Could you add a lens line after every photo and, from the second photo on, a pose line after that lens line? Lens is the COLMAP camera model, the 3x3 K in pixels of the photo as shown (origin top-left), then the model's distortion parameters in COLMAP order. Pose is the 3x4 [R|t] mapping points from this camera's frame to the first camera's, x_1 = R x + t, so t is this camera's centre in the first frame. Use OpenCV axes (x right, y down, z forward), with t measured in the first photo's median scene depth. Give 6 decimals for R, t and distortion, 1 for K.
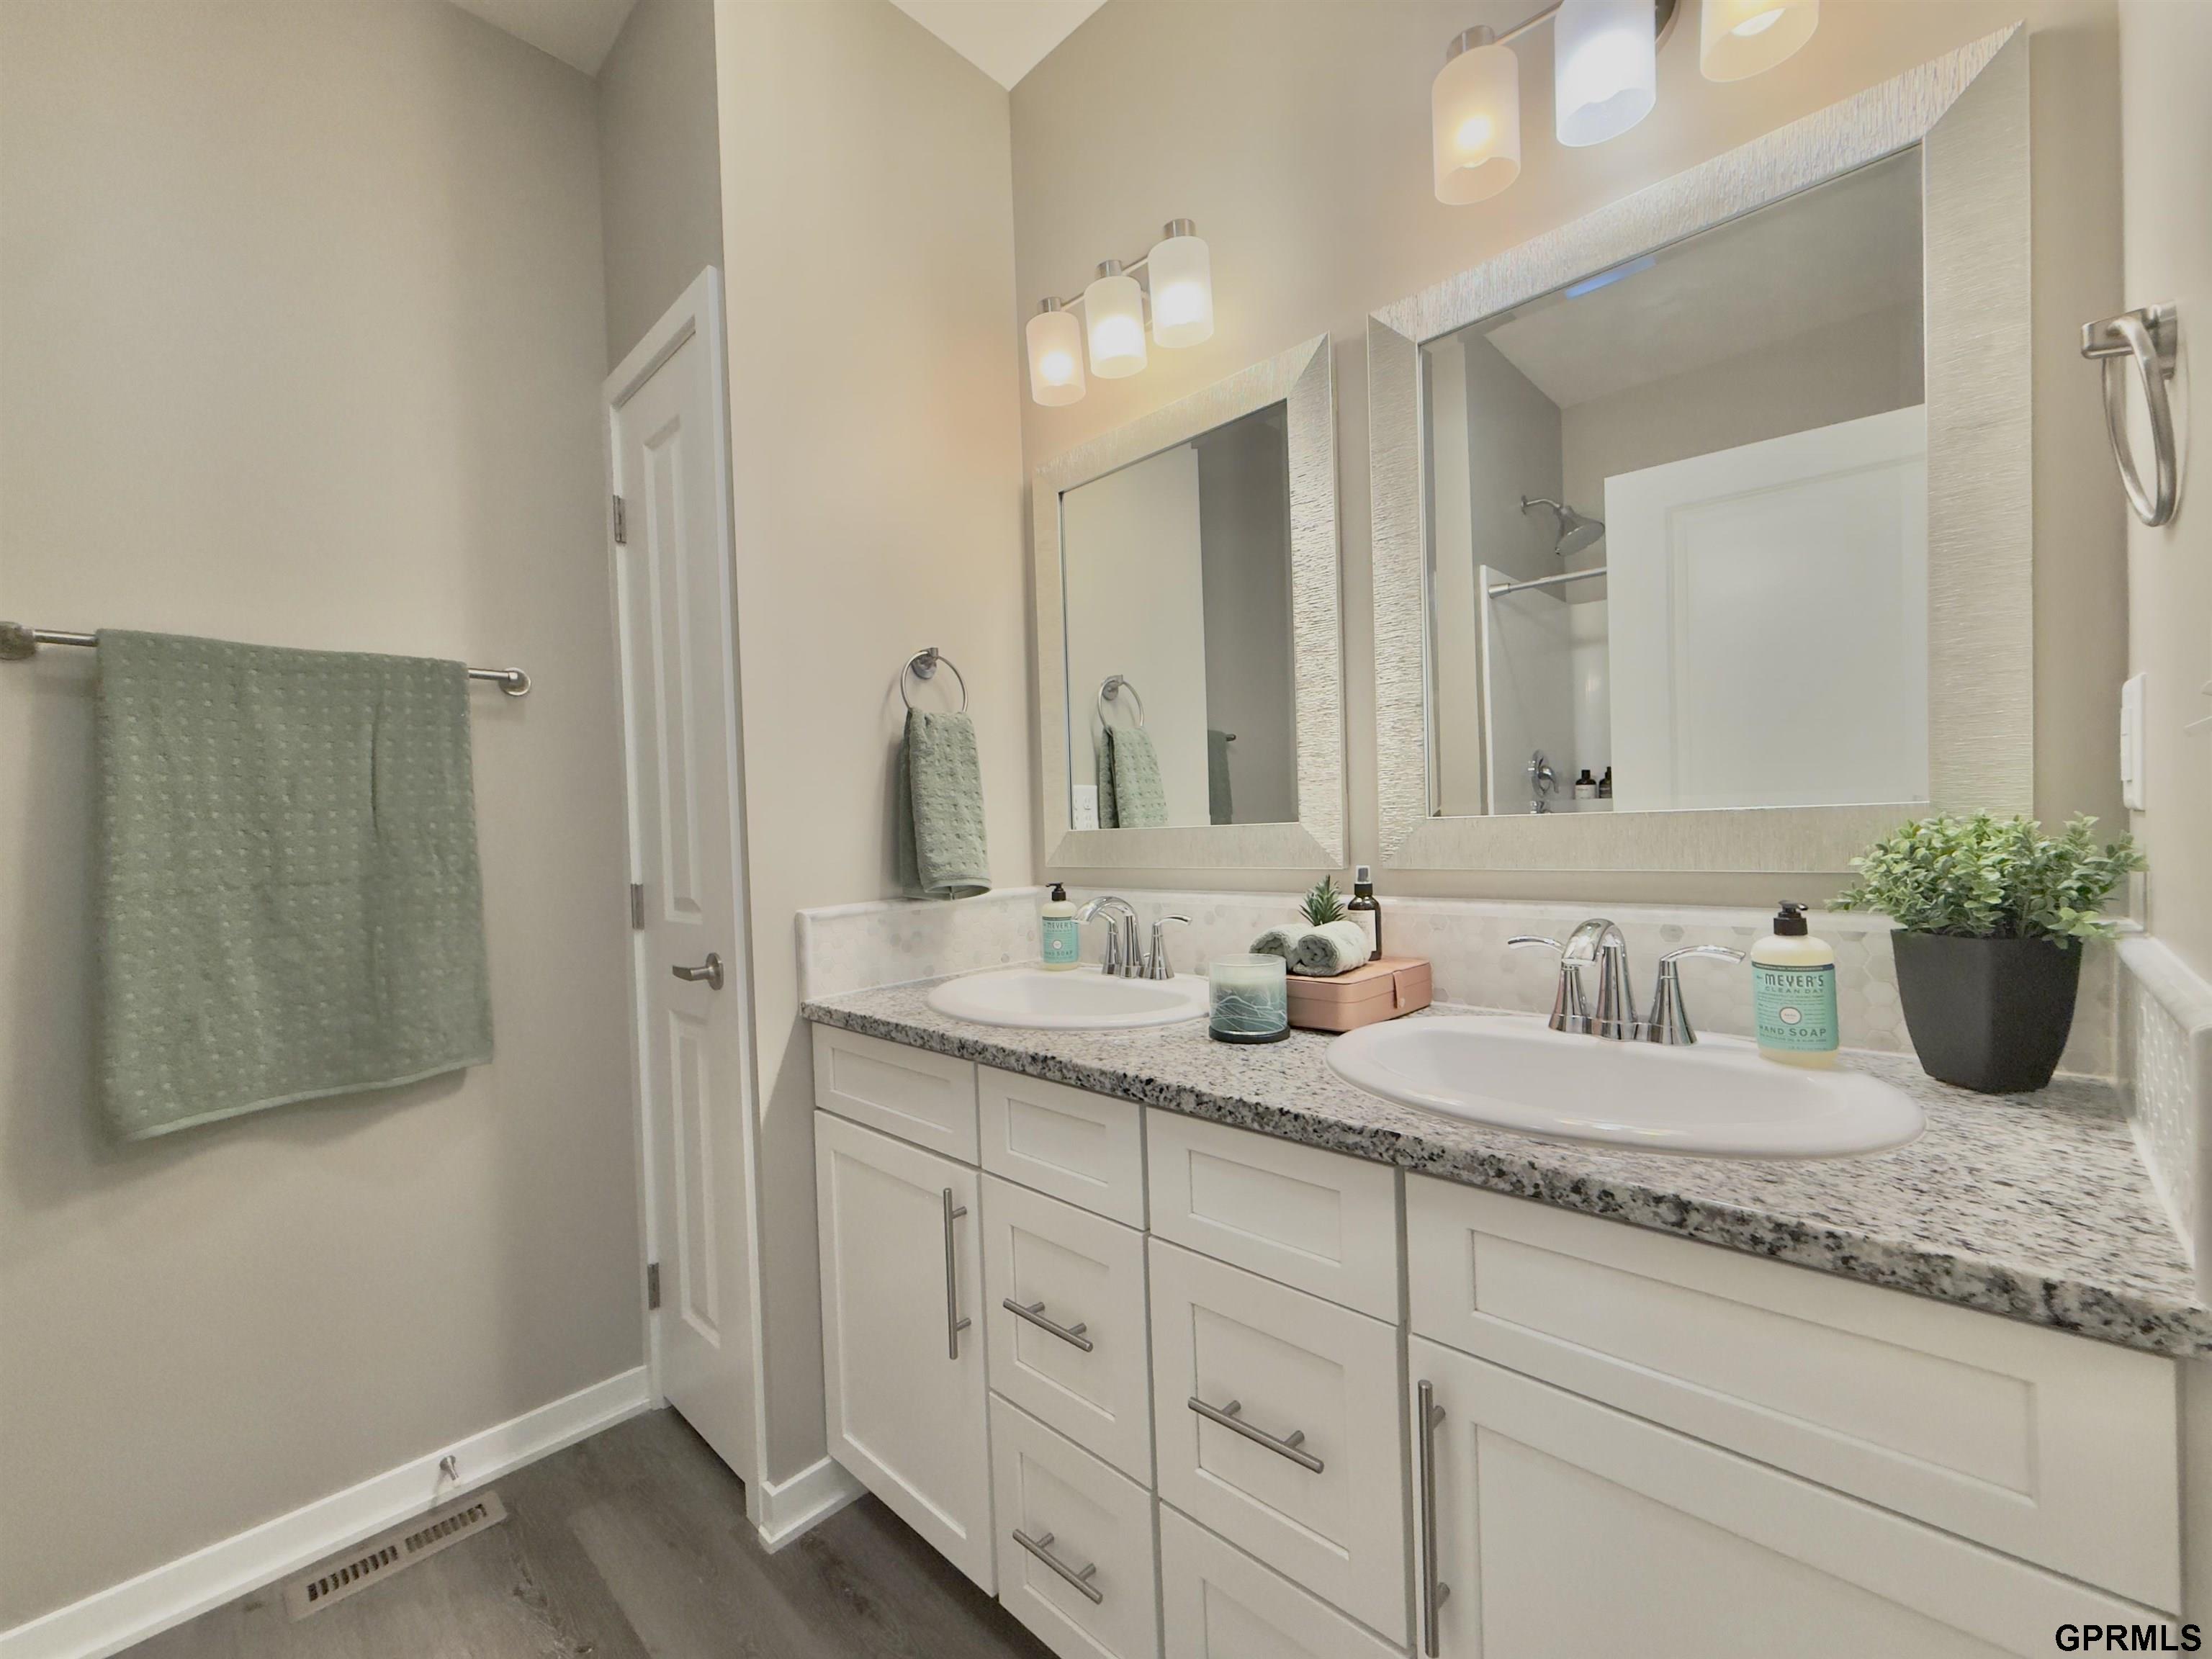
lens RADIAL K [[883.6, 0, 1100.7], [0, 883.6, 830.3], [0, 0, 1]] dist [-0.000283, 0.000355]
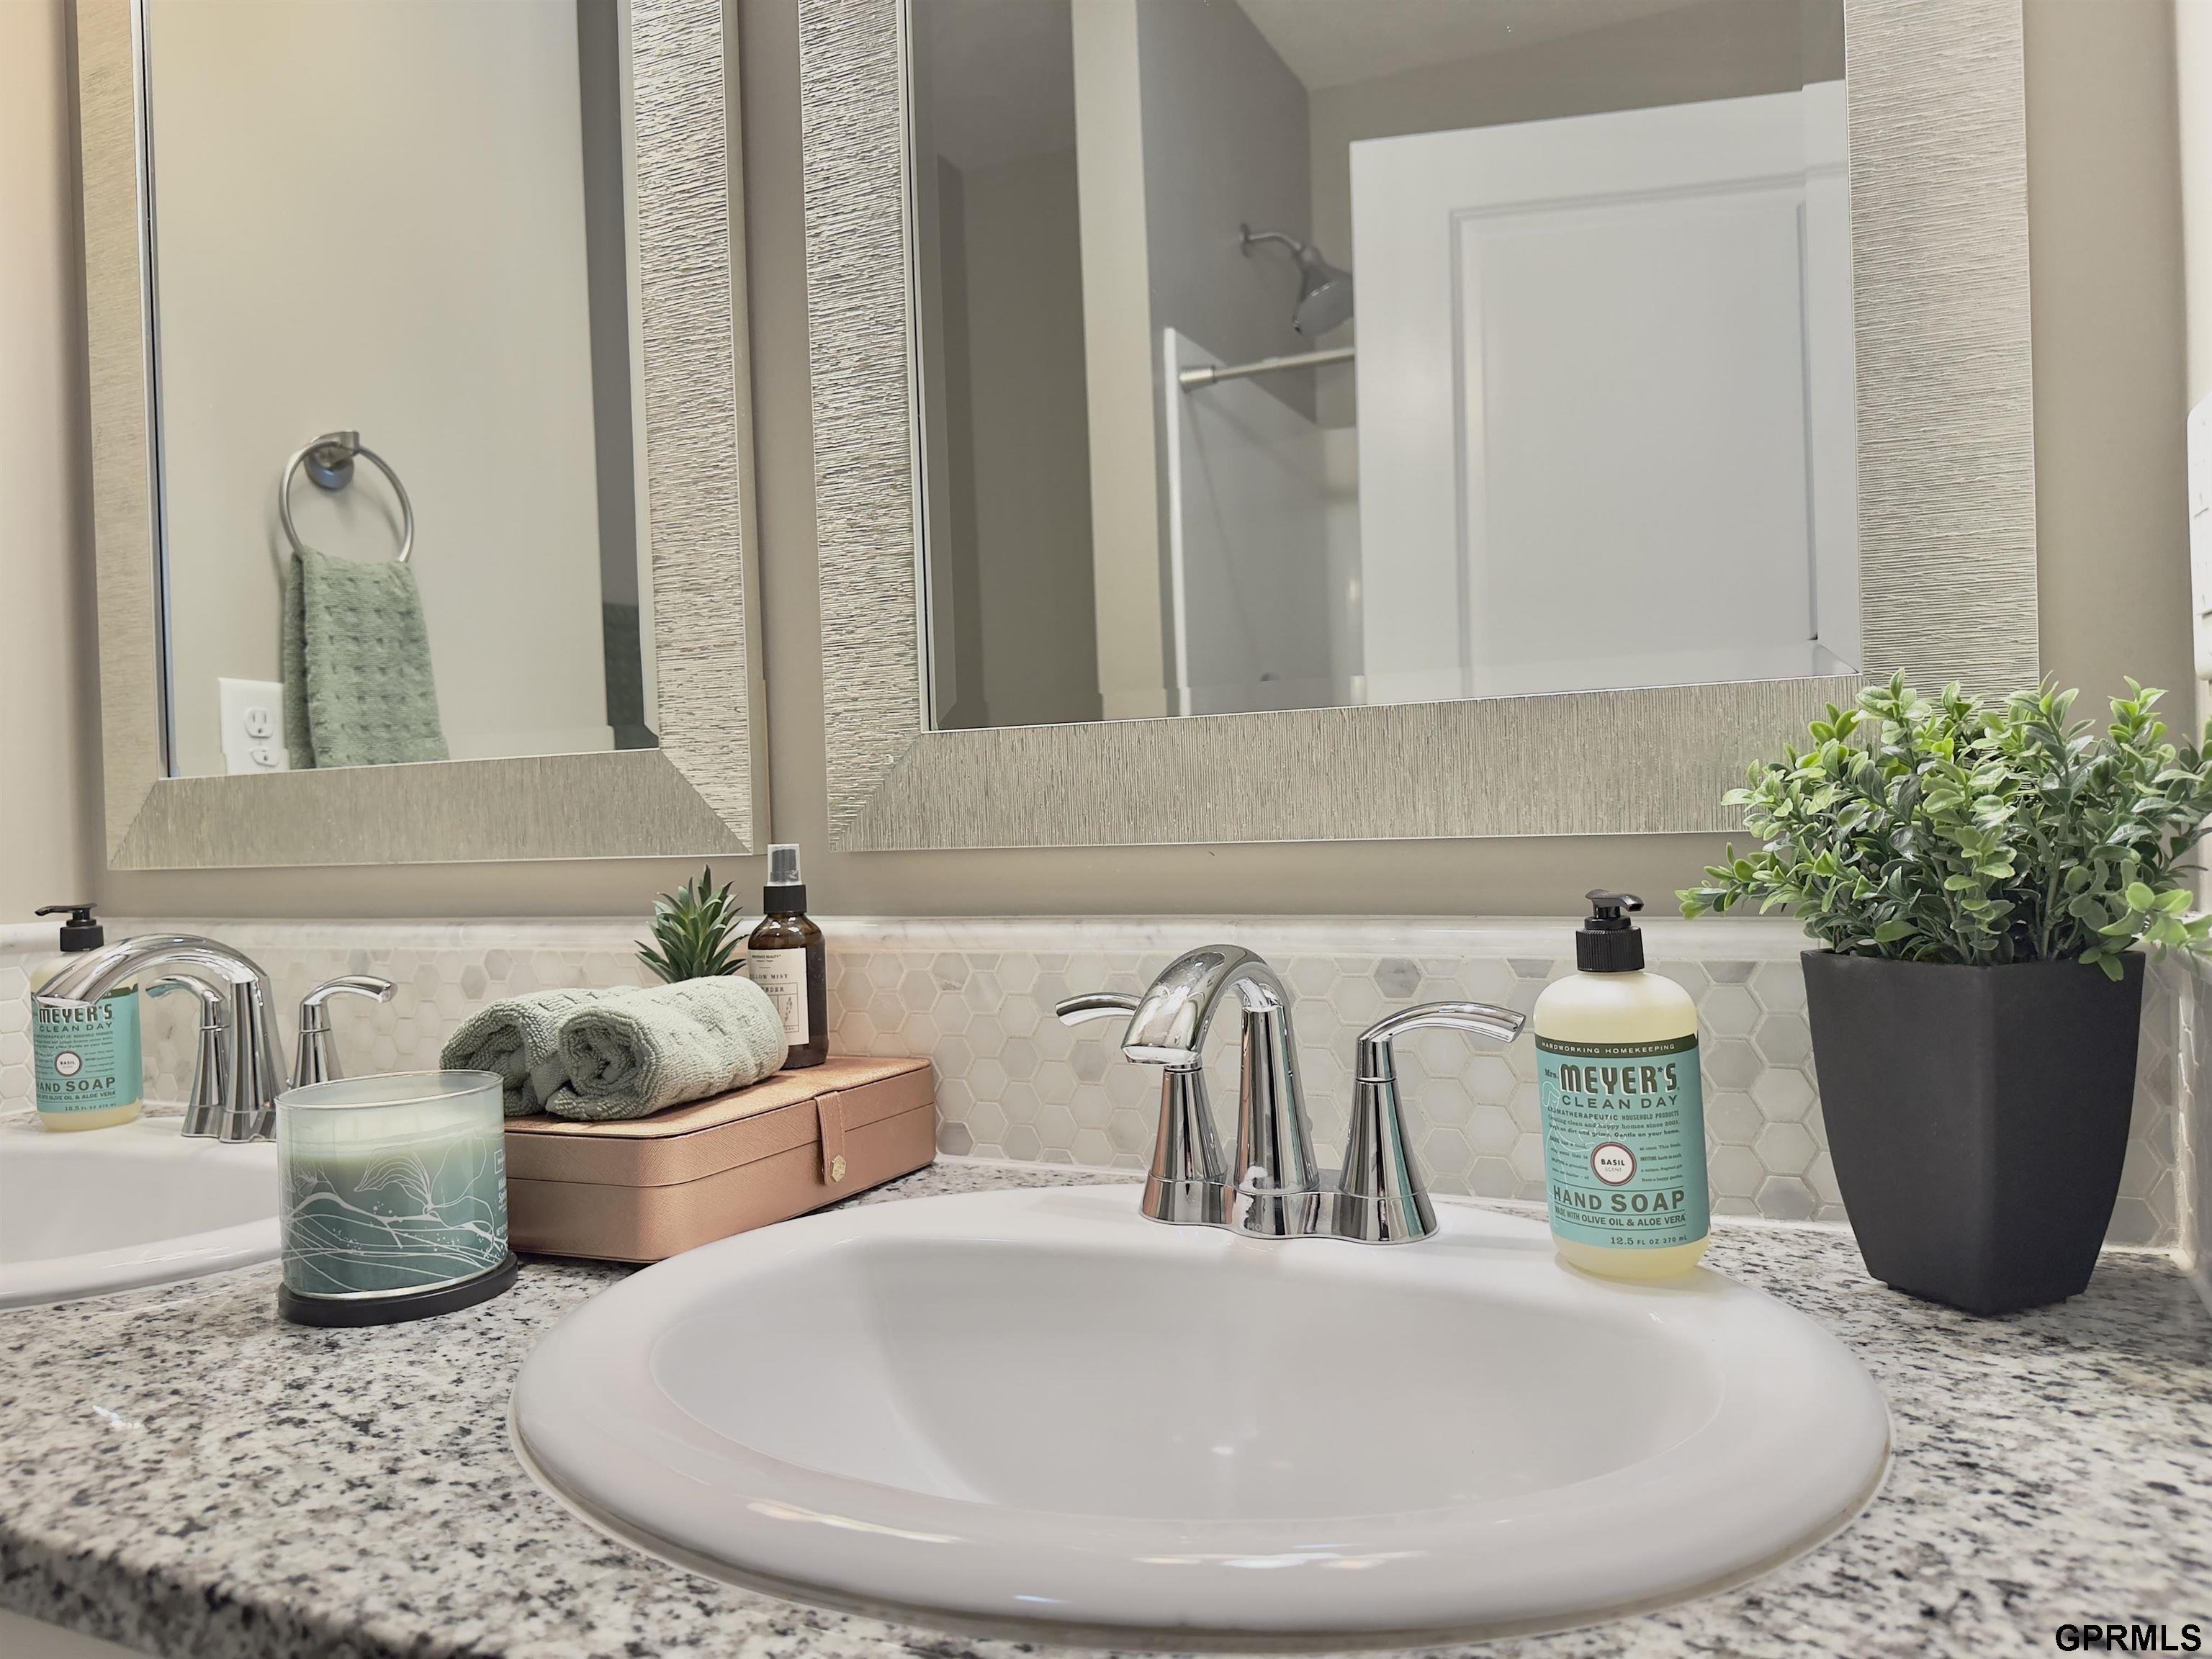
lens RADIAL K [[1601.2, 0, 1100.6], [0, 1601.2, 761.6], [0, 0, 1]] dist [0.024078, -0.039333]
pose [[0.944811, 0.013454, 0.327339, 0.265394], [-0.000184, 0.999178, -0.040537, 0.044634], [-0.327615, 0.038240, 0.944037, 0.313454]]
